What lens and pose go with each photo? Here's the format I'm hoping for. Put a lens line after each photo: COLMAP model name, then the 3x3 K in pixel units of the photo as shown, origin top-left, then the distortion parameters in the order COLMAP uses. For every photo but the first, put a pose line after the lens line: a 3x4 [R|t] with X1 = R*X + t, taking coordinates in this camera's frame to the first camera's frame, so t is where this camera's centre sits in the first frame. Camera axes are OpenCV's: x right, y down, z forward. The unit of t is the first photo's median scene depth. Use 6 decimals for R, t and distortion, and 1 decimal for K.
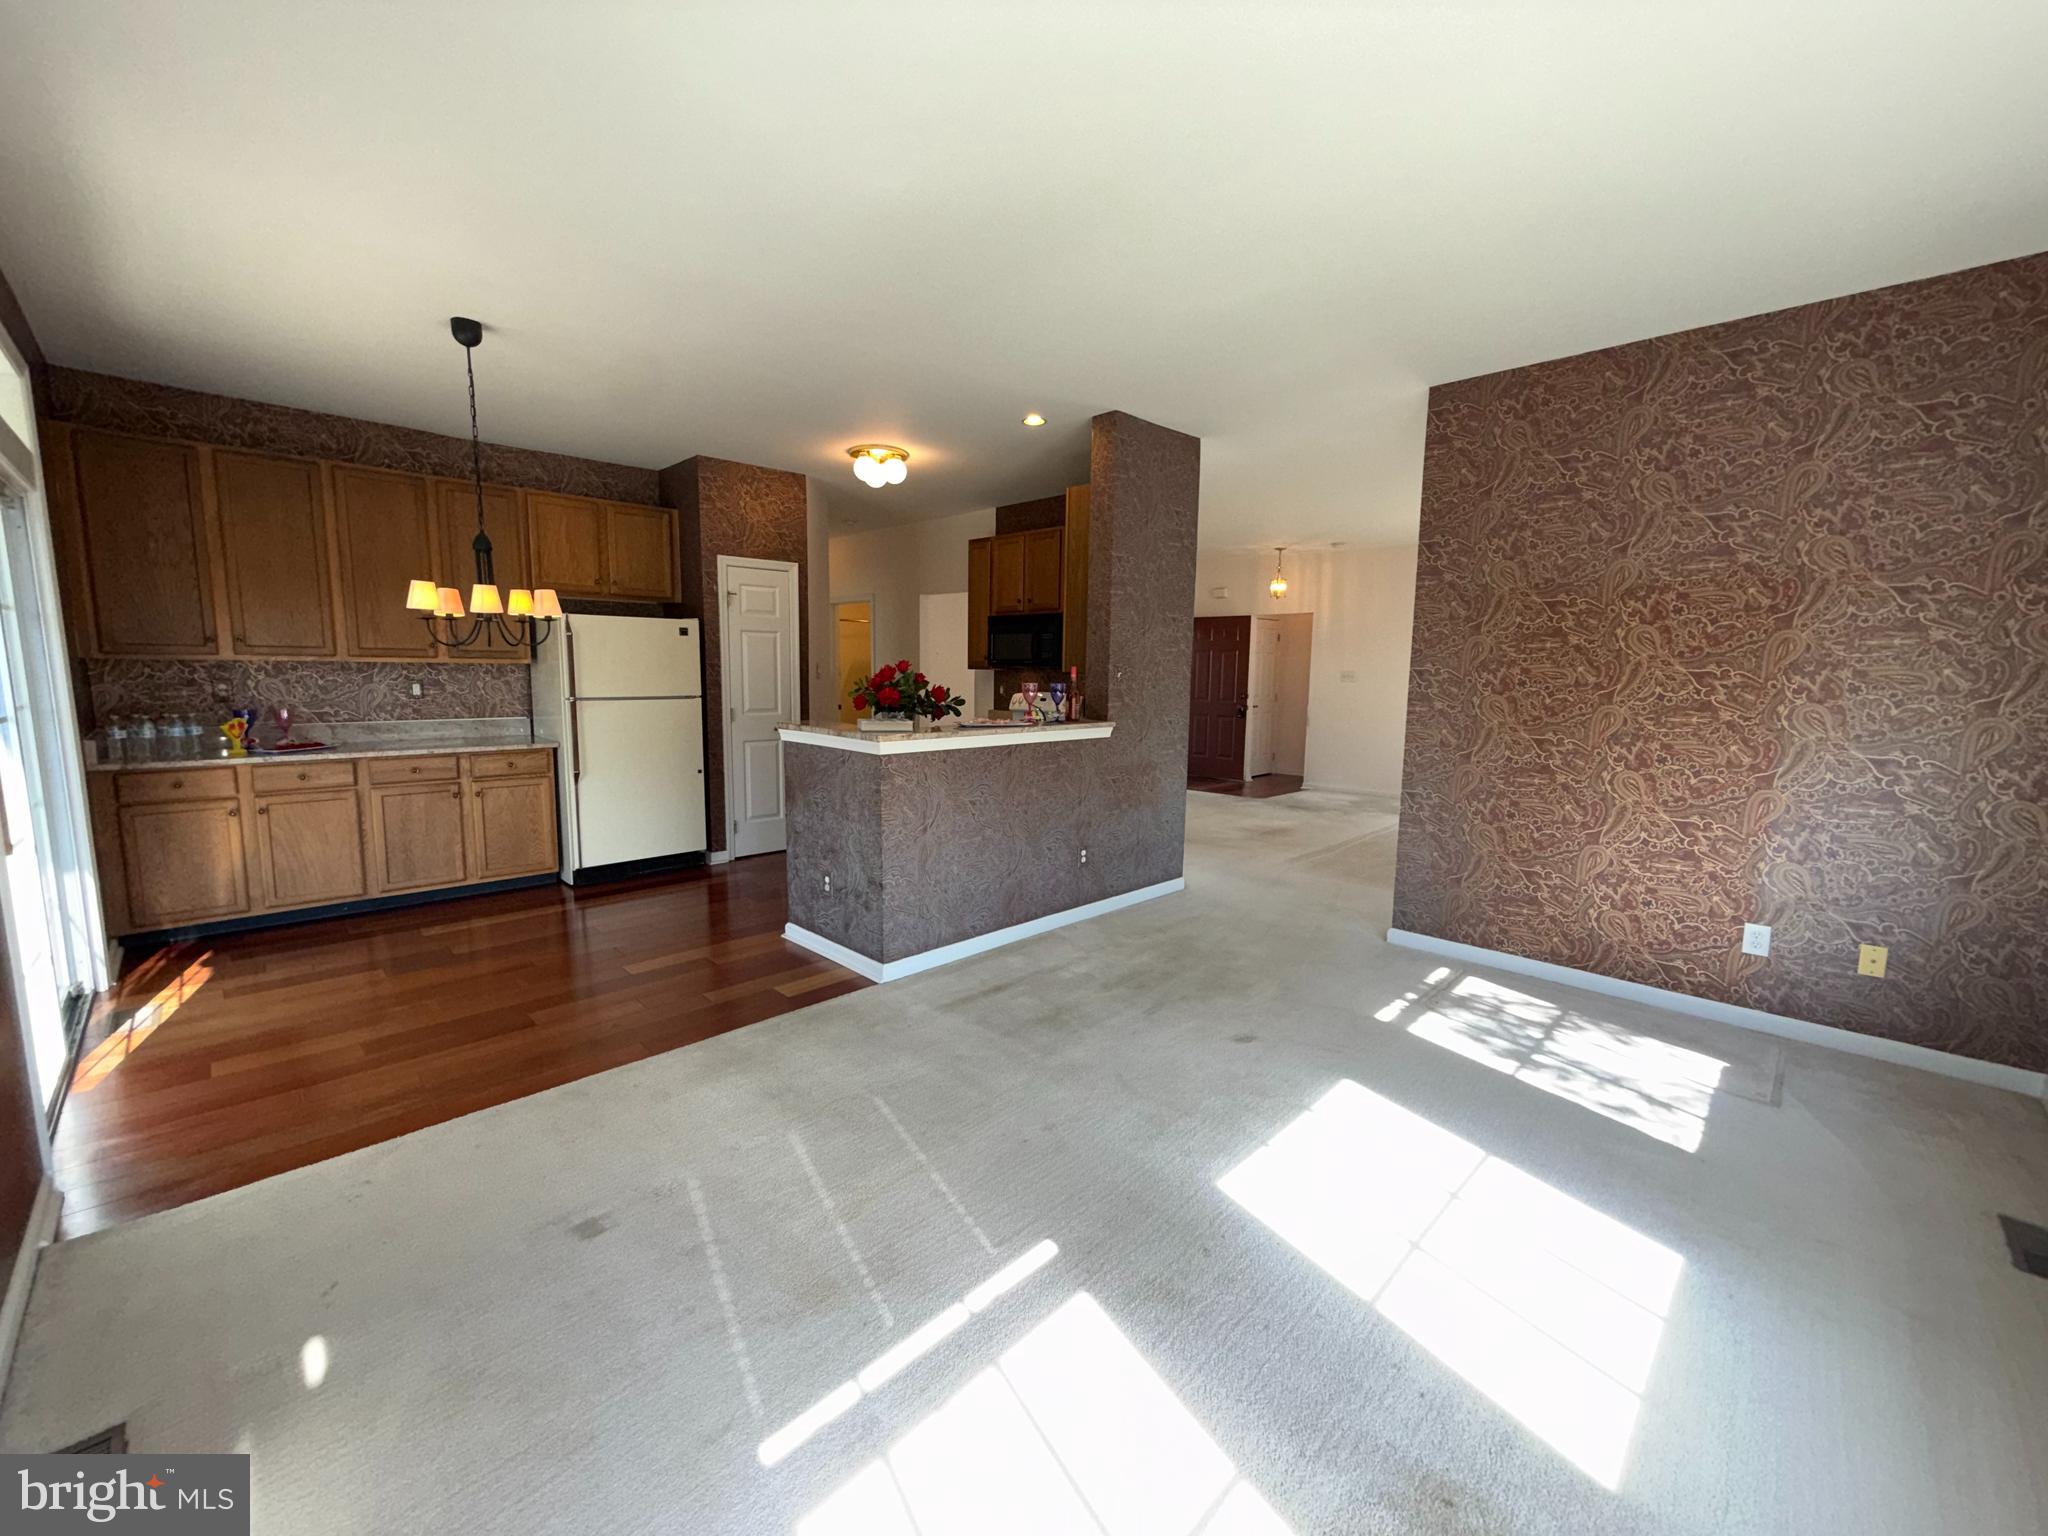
lens RADIAL K [[814.2, 0, 1013.8], [0, 814.2, 764.1], [0, 0, 1]] dist [-0.000463, -0.000413]
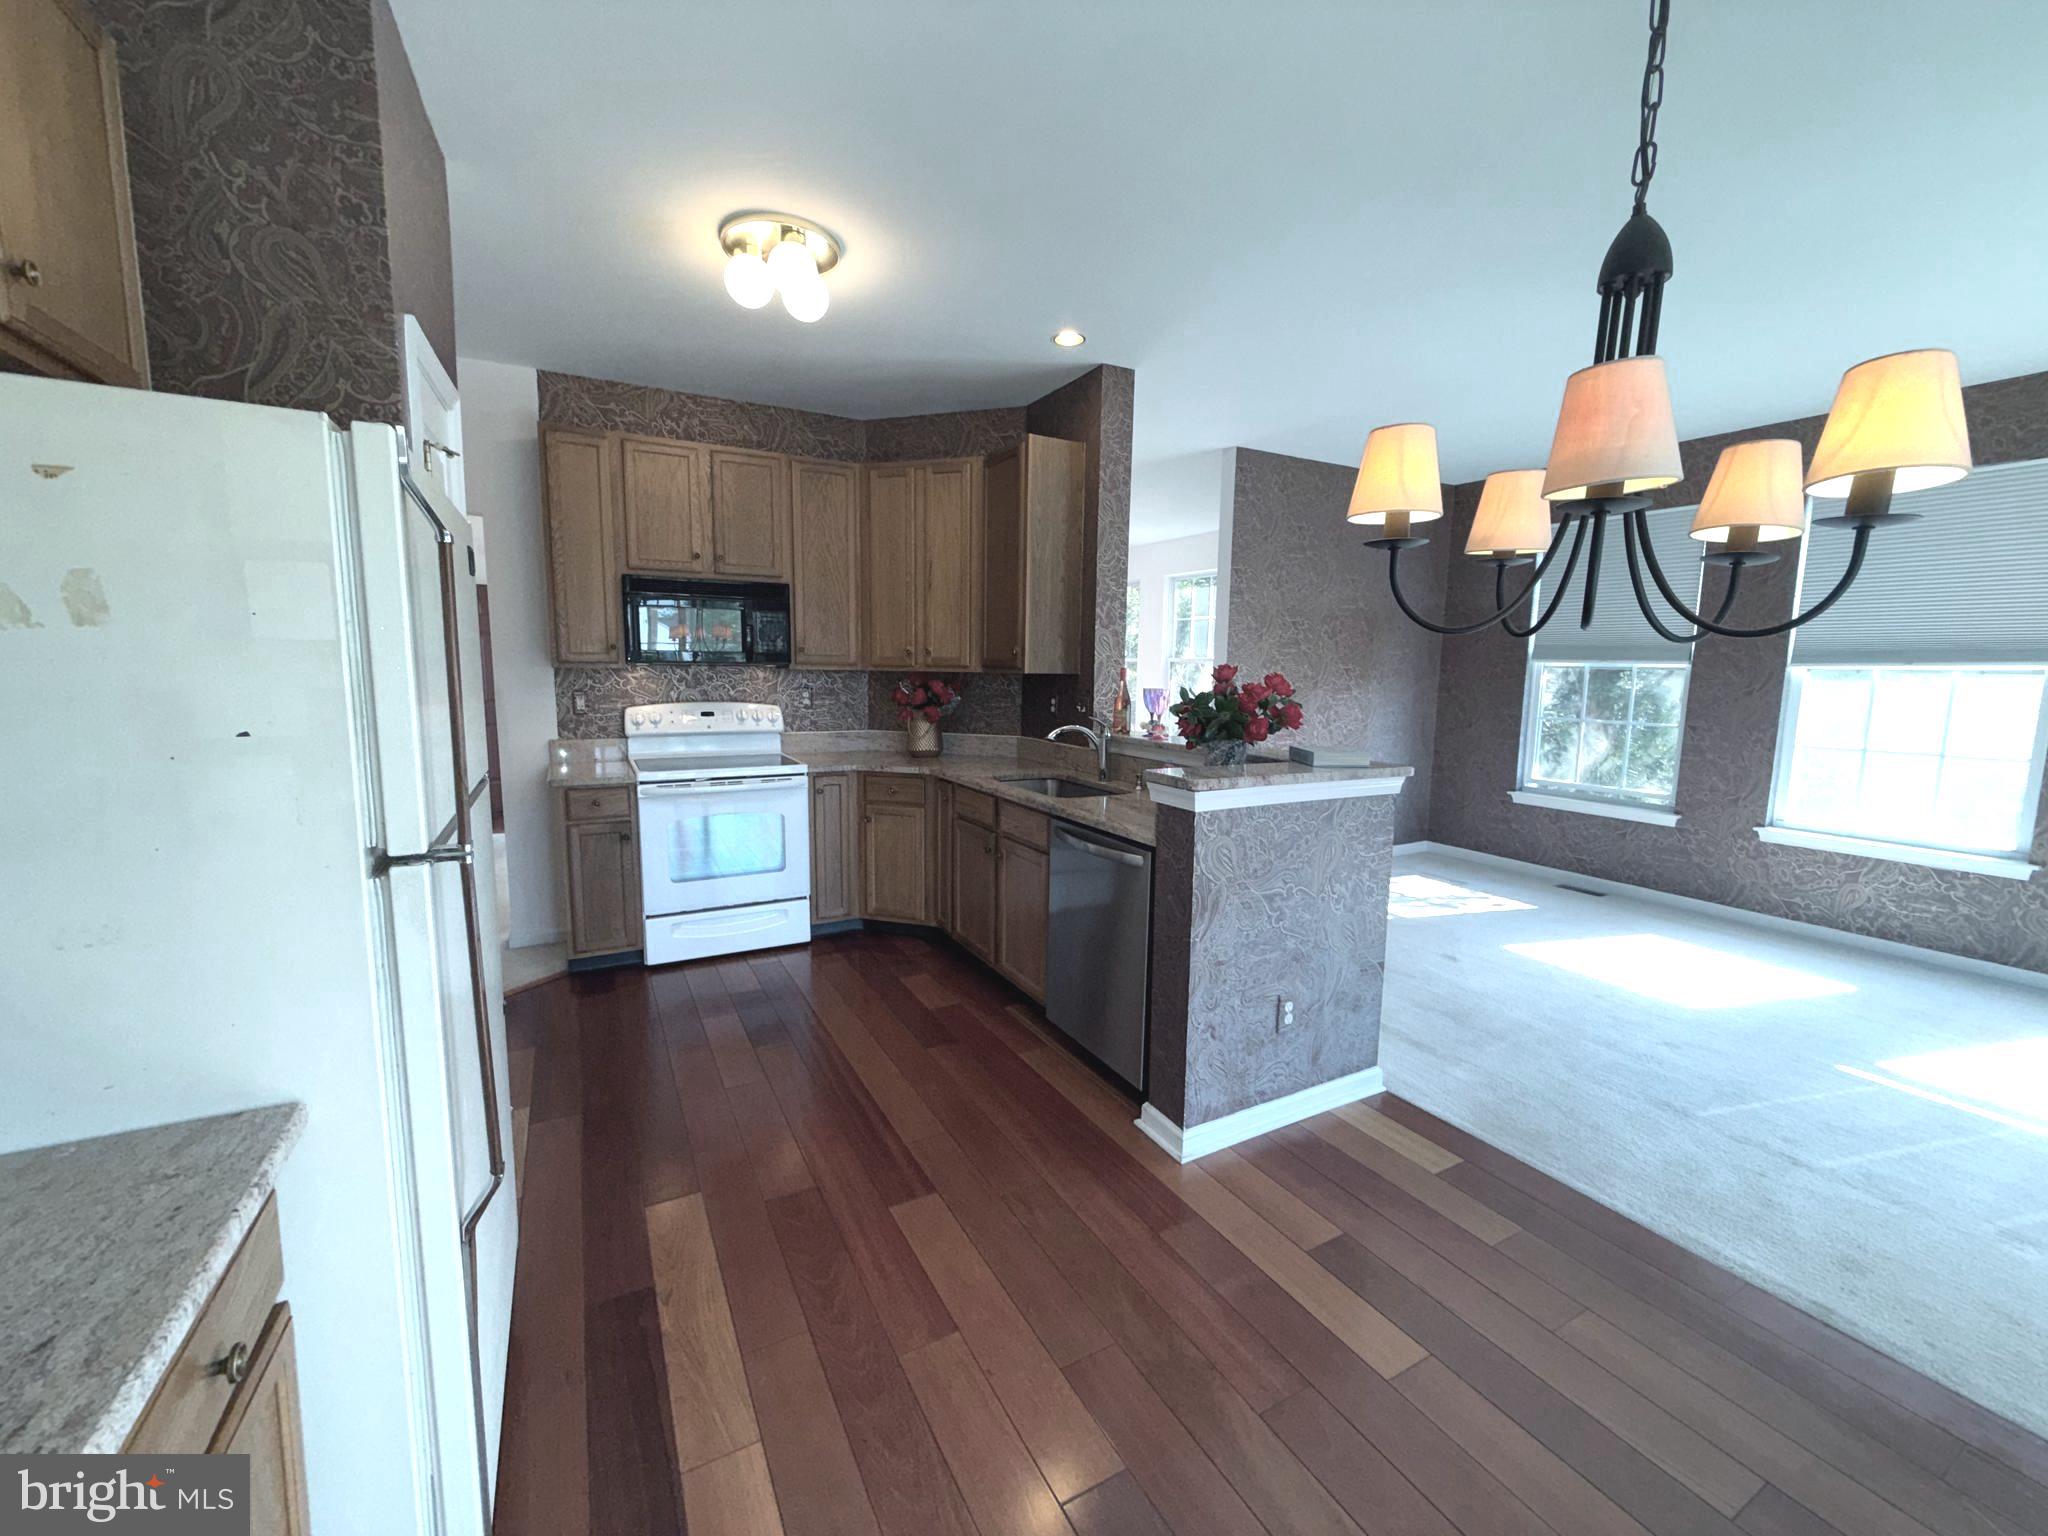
lens RADIAL K [[814.2, 0, 1015.2], [0, 814.2, 770.9], [0, 0, 1]] dist [-0.000463, -0.000413]
pose [[0.278859, -0.134507, 0.950866, -1.141213], [0.103877, 0.988558, 0.109376, -0.176816], [-0.954698, 0.068272, 0.289640, 1.310680]]
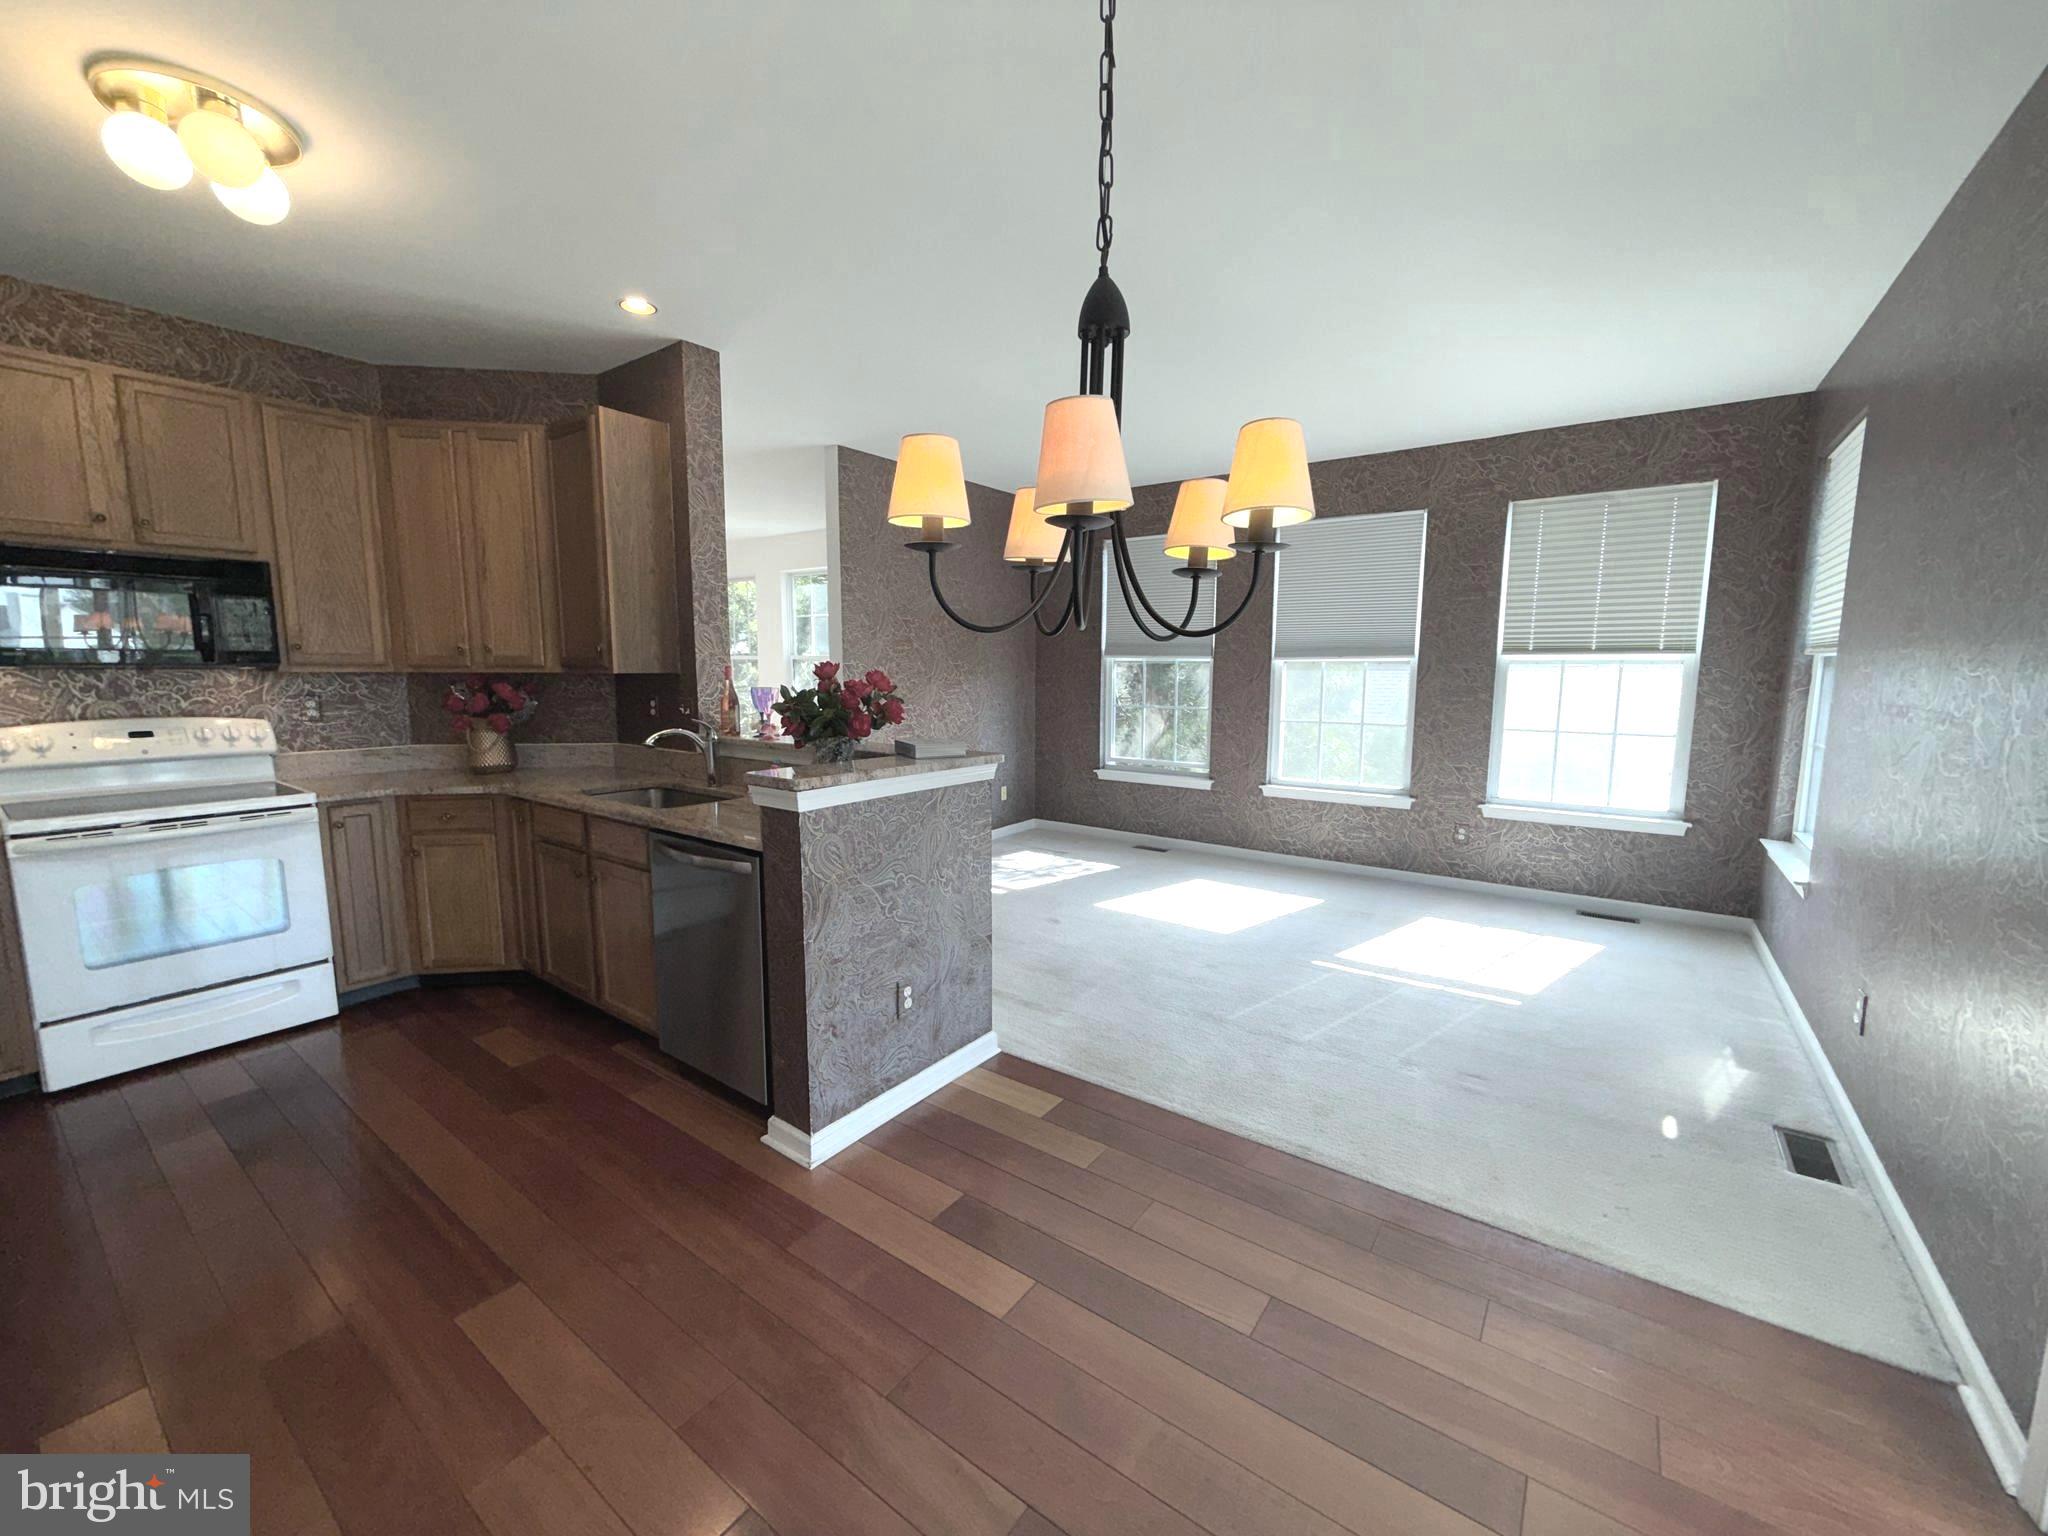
lens RADIAL K [[814.2, 0, 1015.0], [0, 814.2, 770.2], [0, 0, 1]] dist [-0.000463, -0.000413]
pose [[-0.157636, -0.141042, 0.977373, -1.132236], [0.109811, 0.981105, 0.159292, -0.173326], [-0.981373, 0.132437, -0.139169, 1.278041]]
